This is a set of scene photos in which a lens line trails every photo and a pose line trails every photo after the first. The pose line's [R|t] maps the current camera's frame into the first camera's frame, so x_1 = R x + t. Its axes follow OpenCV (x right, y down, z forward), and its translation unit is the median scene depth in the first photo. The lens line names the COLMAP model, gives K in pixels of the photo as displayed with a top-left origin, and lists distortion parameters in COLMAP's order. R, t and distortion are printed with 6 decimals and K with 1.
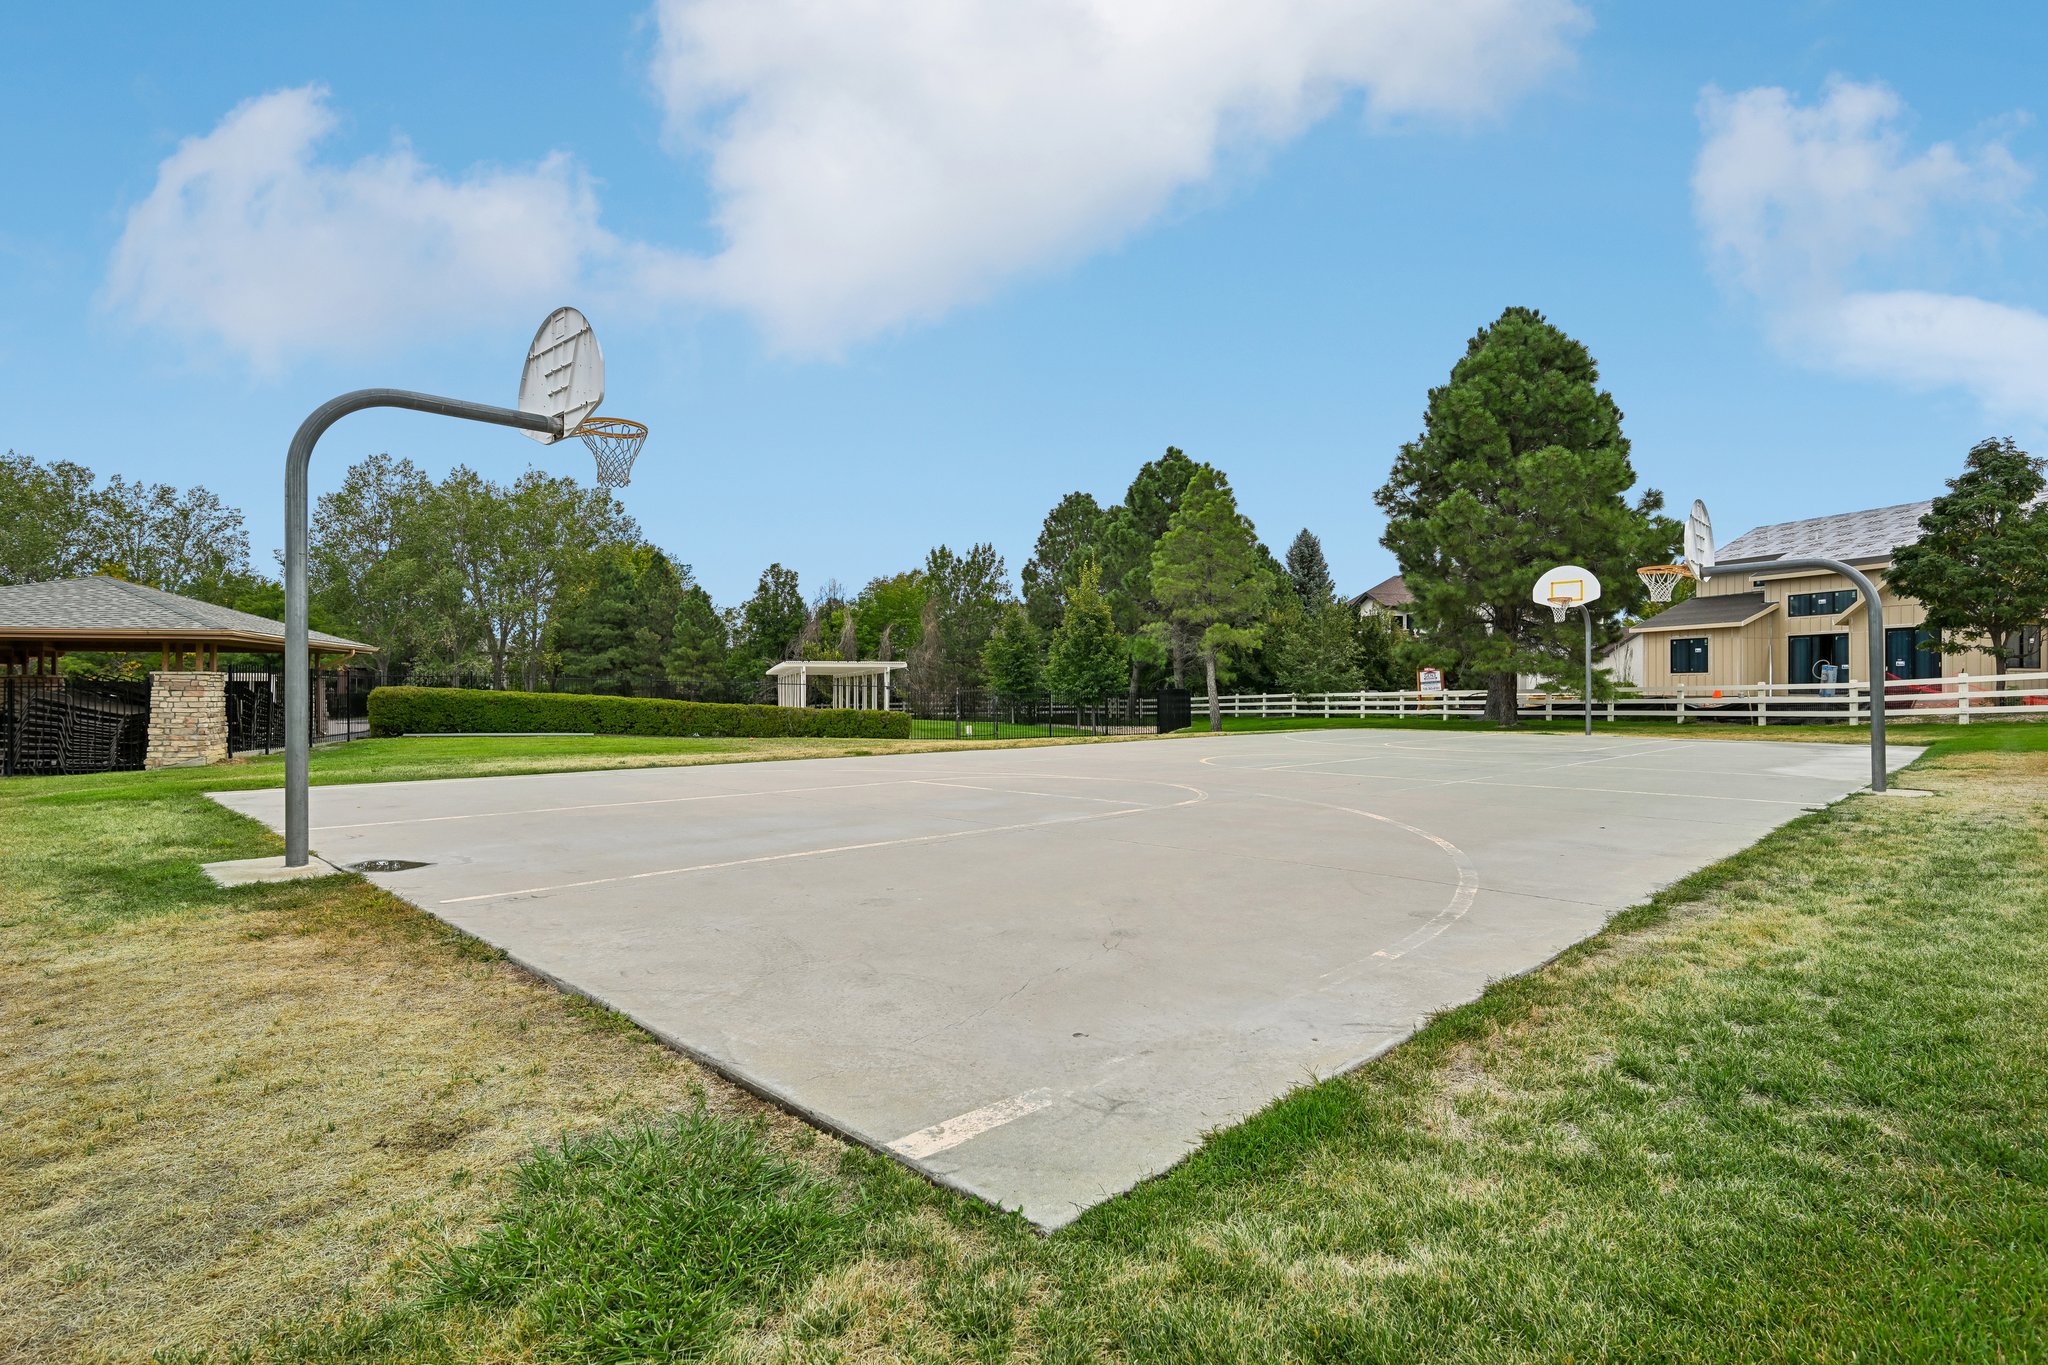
lens RADIAL K [[1062.7, 0, 1024.5], [0, 1062.7, 699.7], [0, 0, 1]] dist [-0.002300, -0.000820]
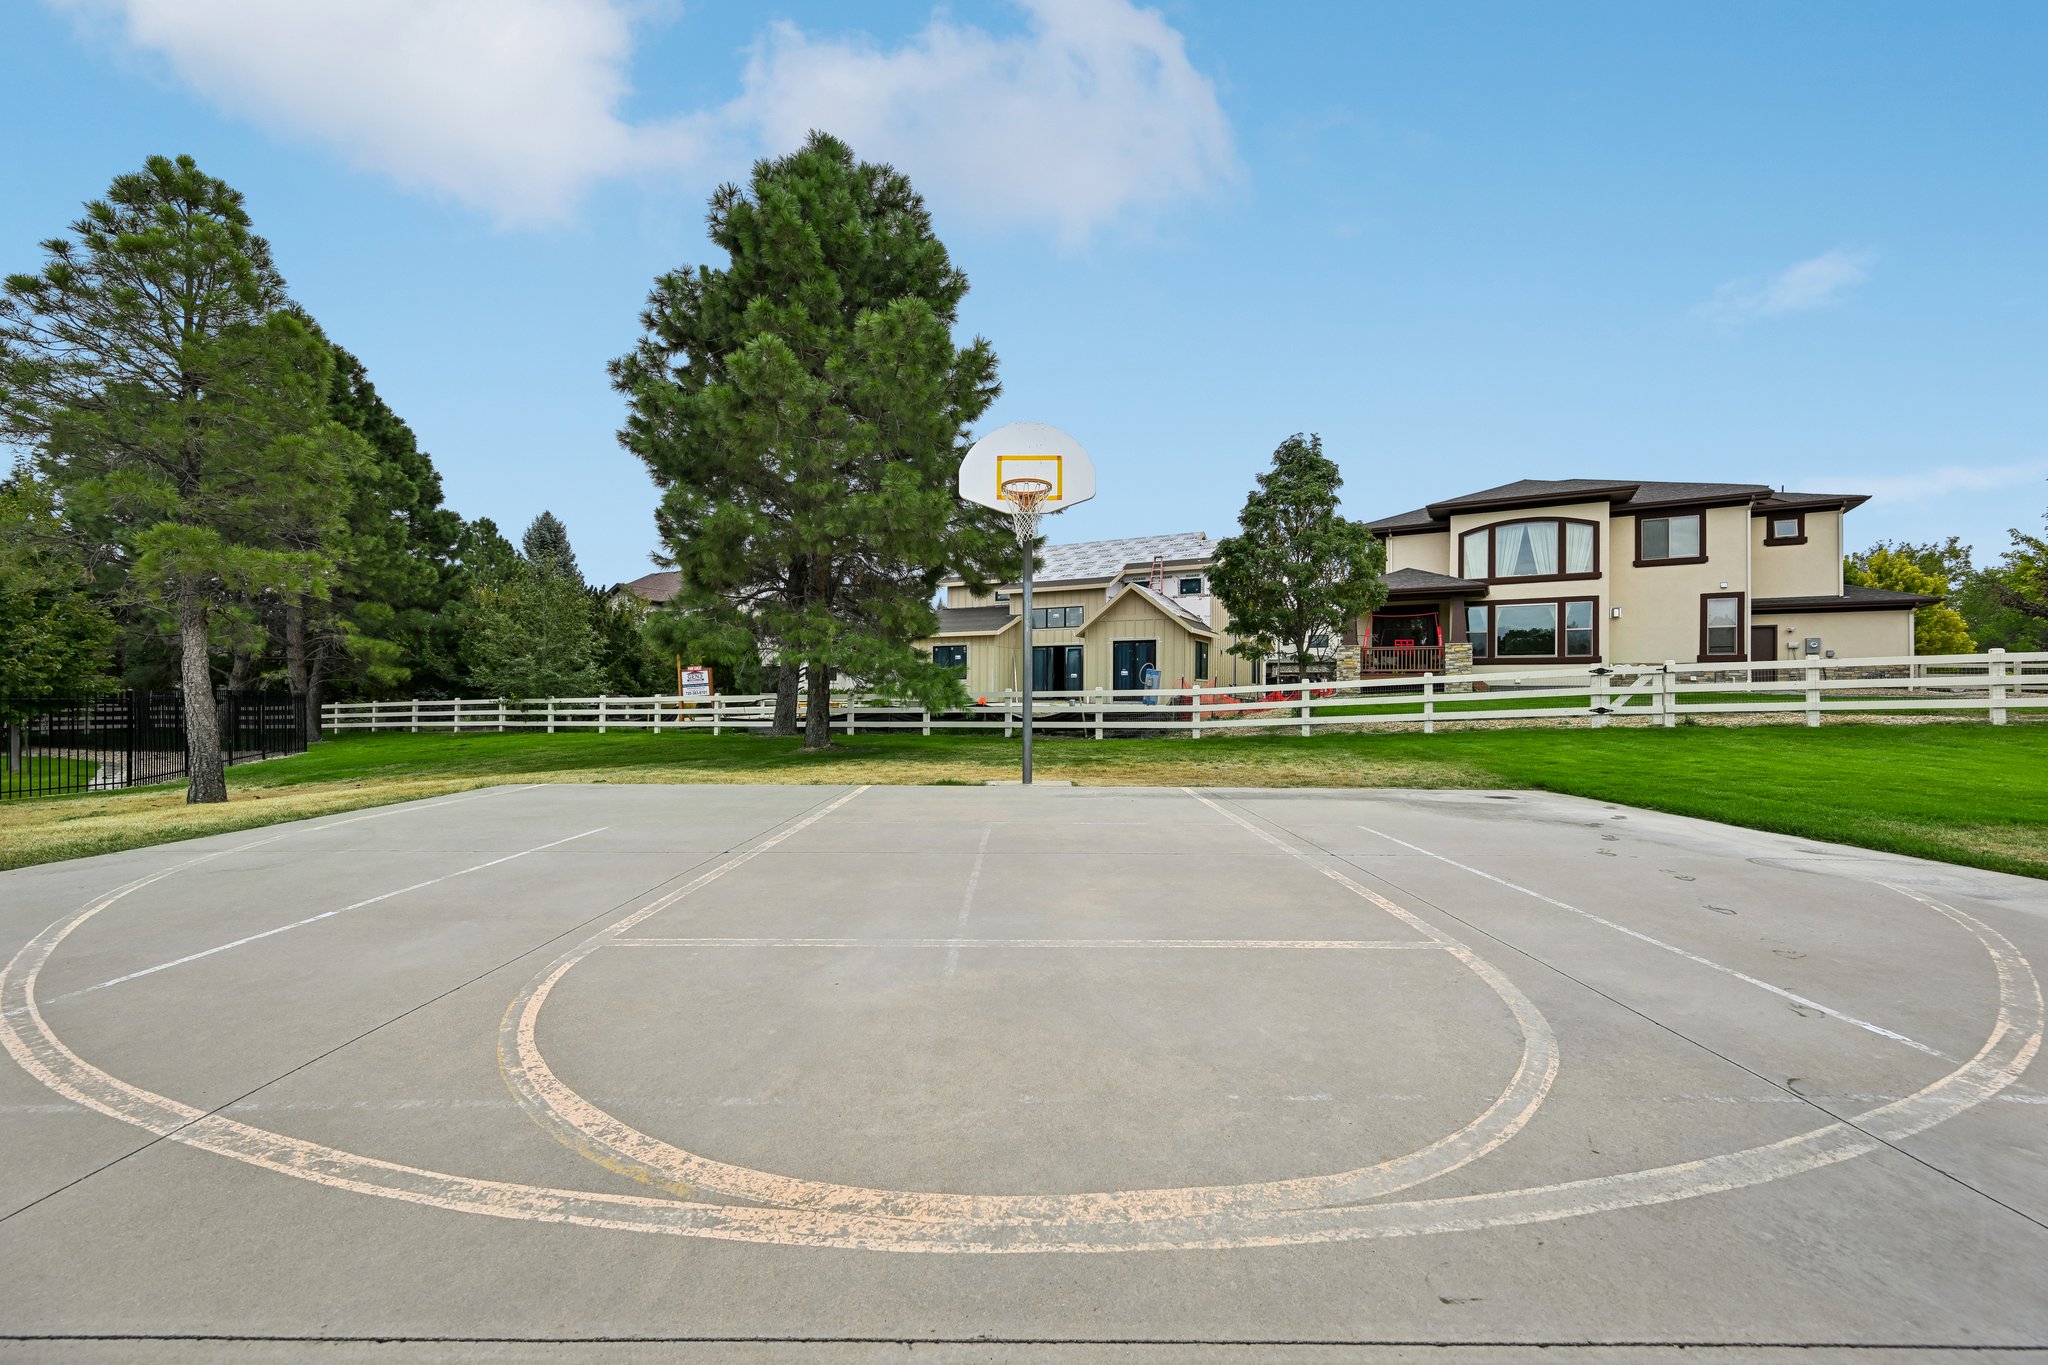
lens RADIAL K [[804.7, 0, 1028.0], [0, 804.7, 684.3], [0, 0, 1]] dist [-0.002618, 0.000034]
pose [[0.718375, 0.014226, 0.695510, 0.141677], [0.001250, 0.999763, -0.021740, -0.003558], [-0.695655, 0.016487, 0.718187, 0.392654]]
